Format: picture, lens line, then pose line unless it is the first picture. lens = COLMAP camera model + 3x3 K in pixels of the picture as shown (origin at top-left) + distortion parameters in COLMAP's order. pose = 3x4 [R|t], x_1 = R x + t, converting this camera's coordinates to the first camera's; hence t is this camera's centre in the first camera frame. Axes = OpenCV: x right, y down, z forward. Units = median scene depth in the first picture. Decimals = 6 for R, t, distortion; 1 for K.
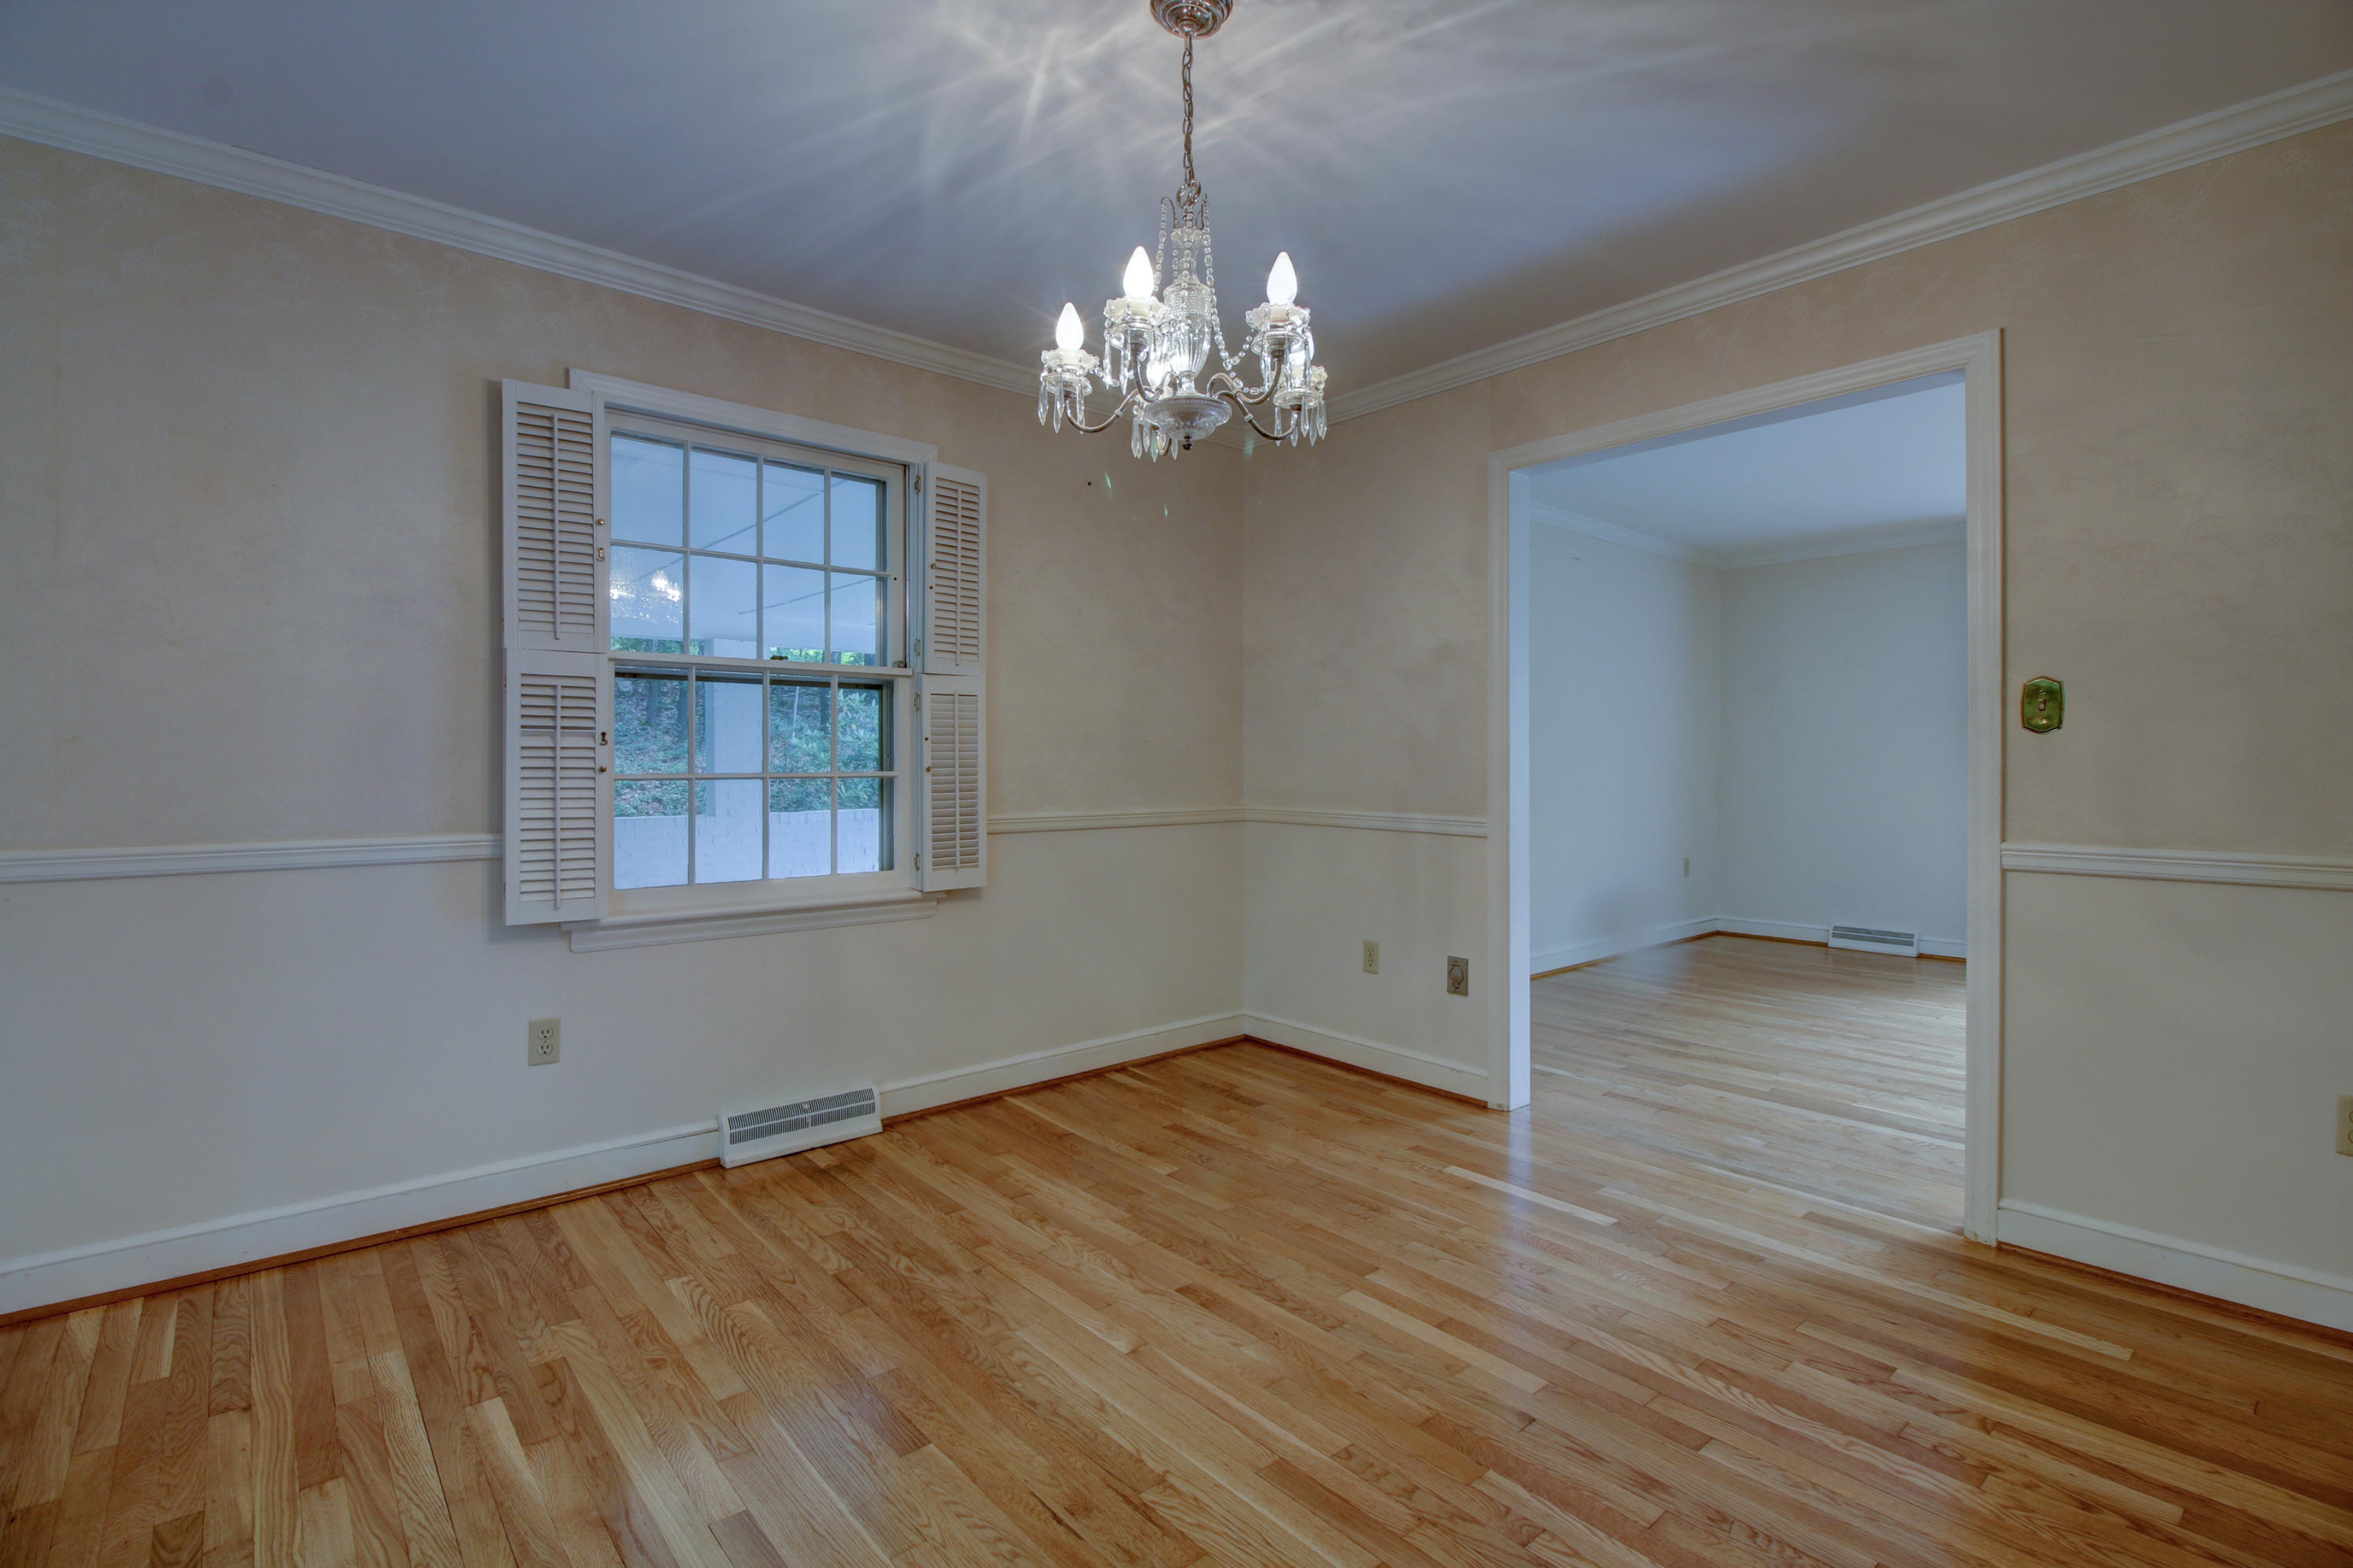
lens RADIAL K [[1088.3, 0, 1166.4], [0, 1088.3, 776.9], [0, 0, 1]] dist [-0.013743, -0.002437]
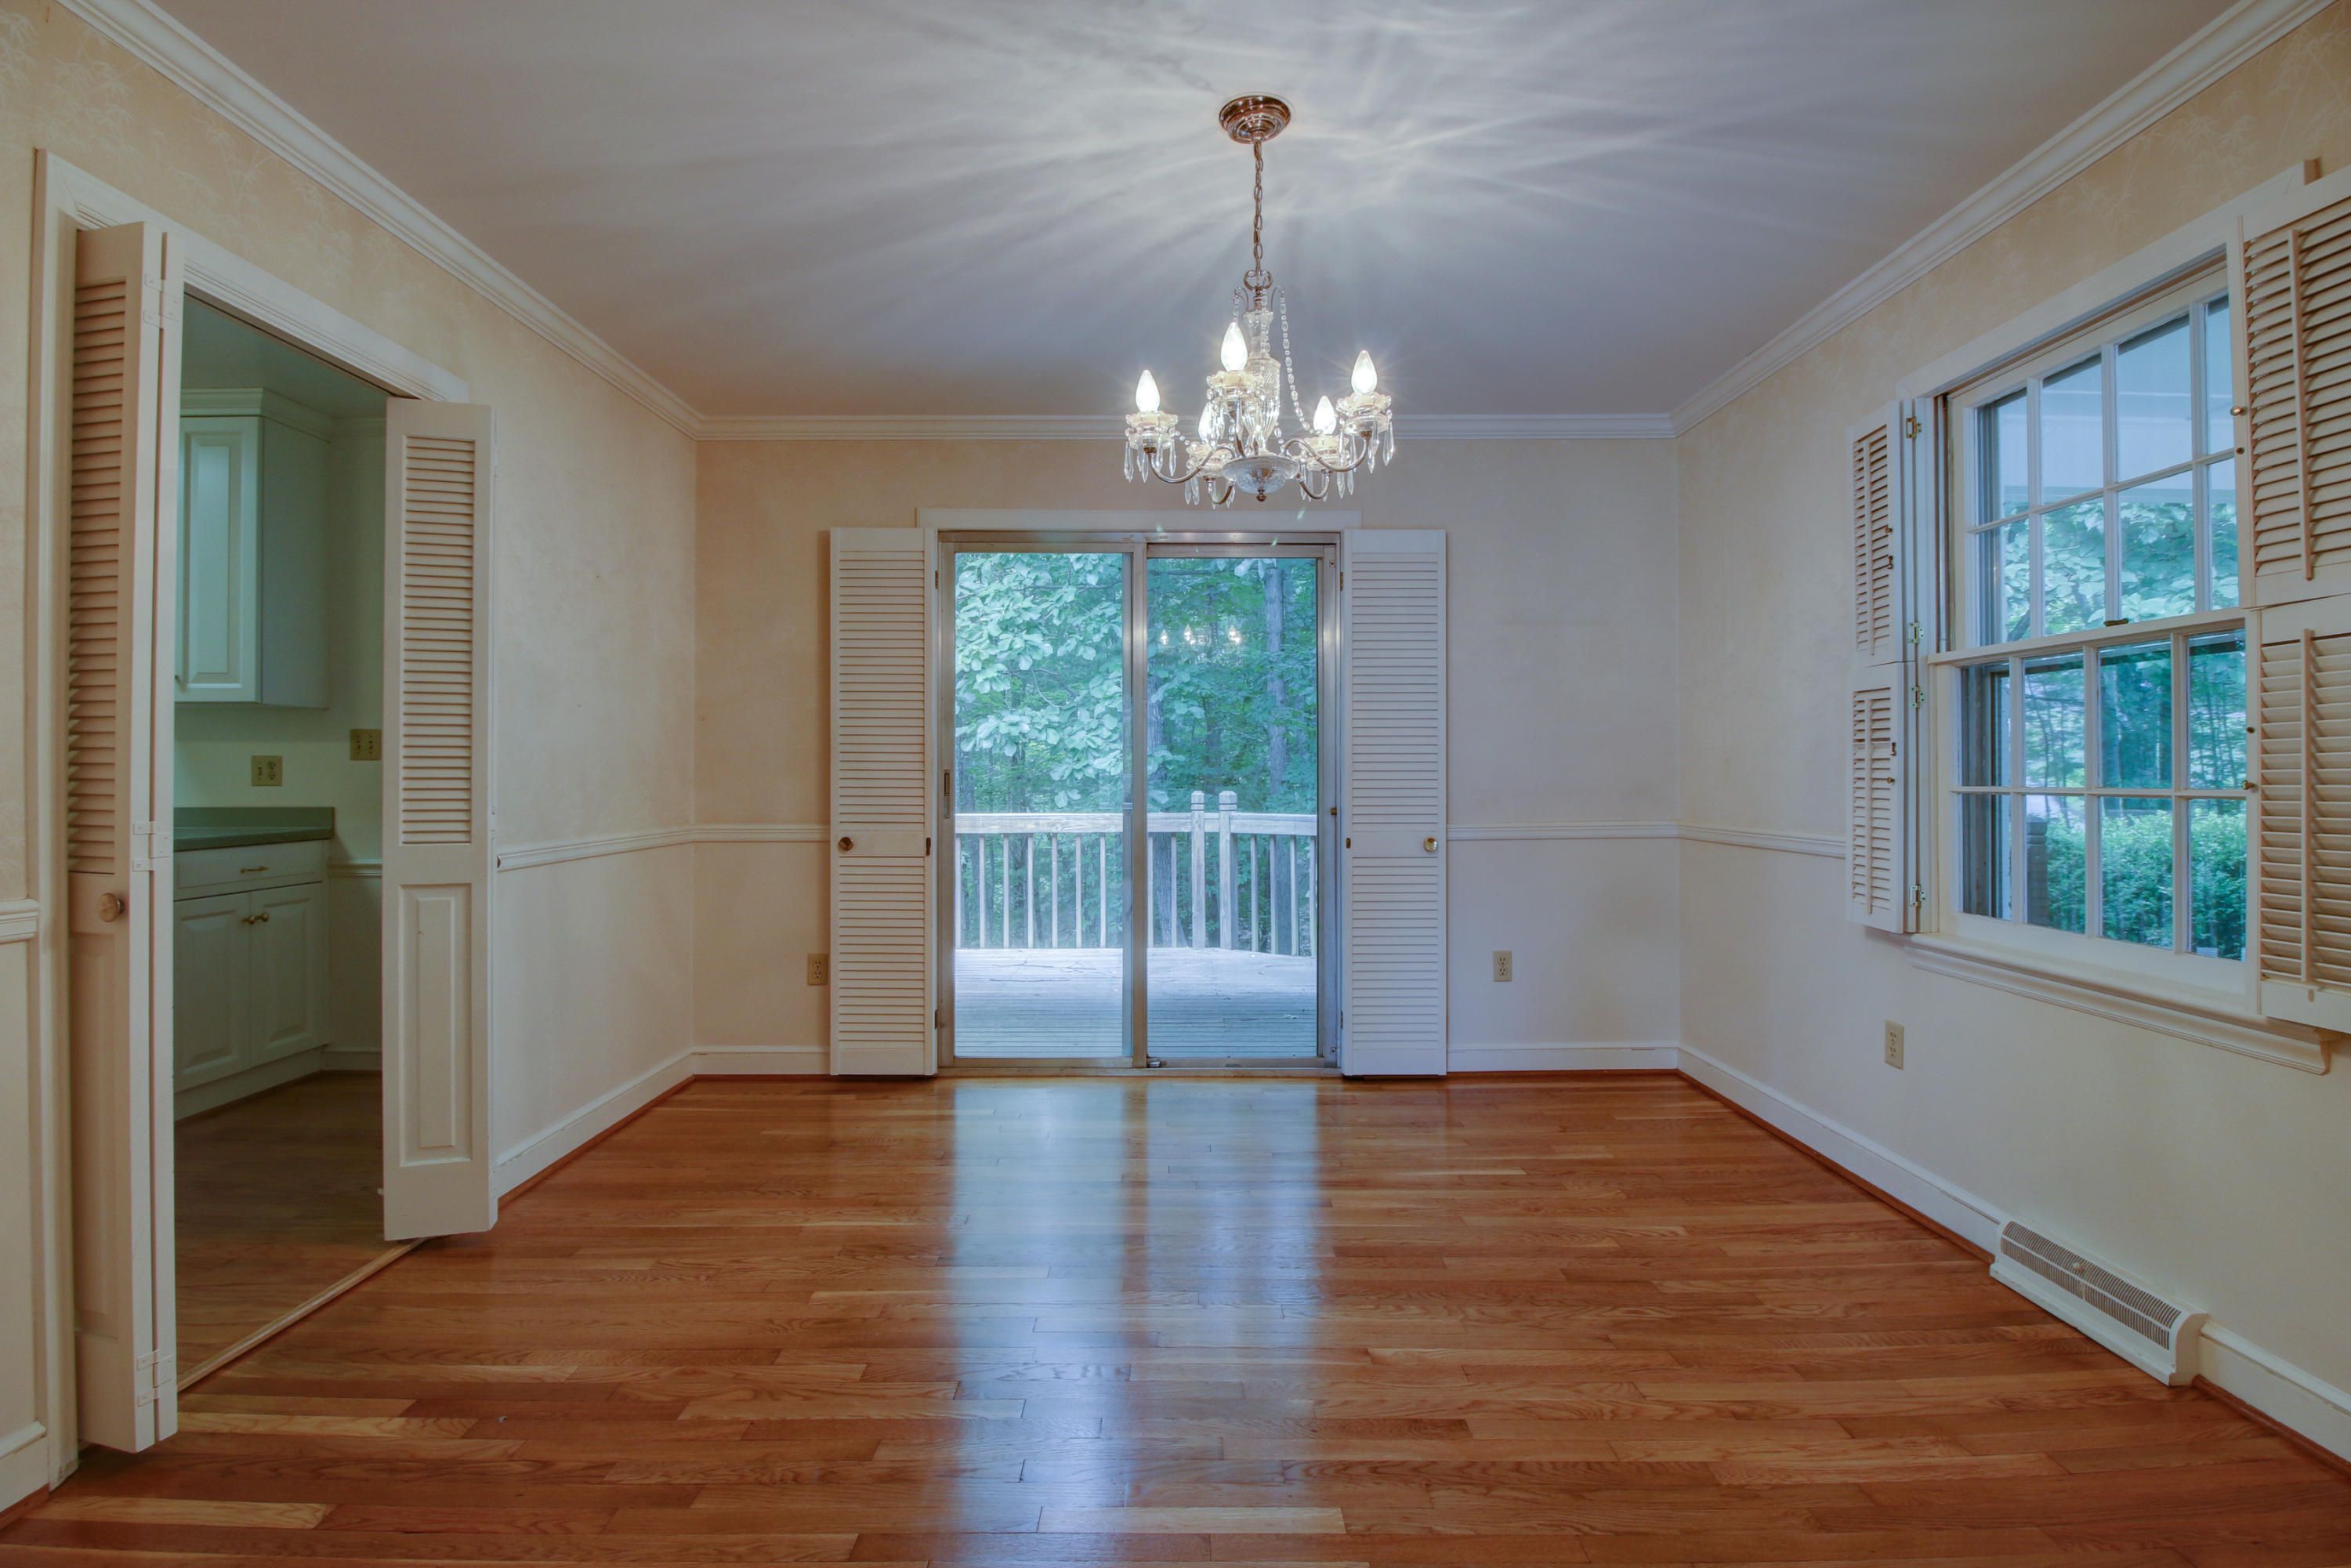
lens RADIAL K [[1087.3, 0, 1170.9], [0, 1087.3, 775.8], [0, 0, 1]] dist [-0.013743, -0.002437]
pose [[-0.653808, 0.005199, -0.756643, 0.707145], [-0.005679, 0.999915, 0.011777, -0.019624], [0.756640, 0.011997, -0.653722, 1.251722]]
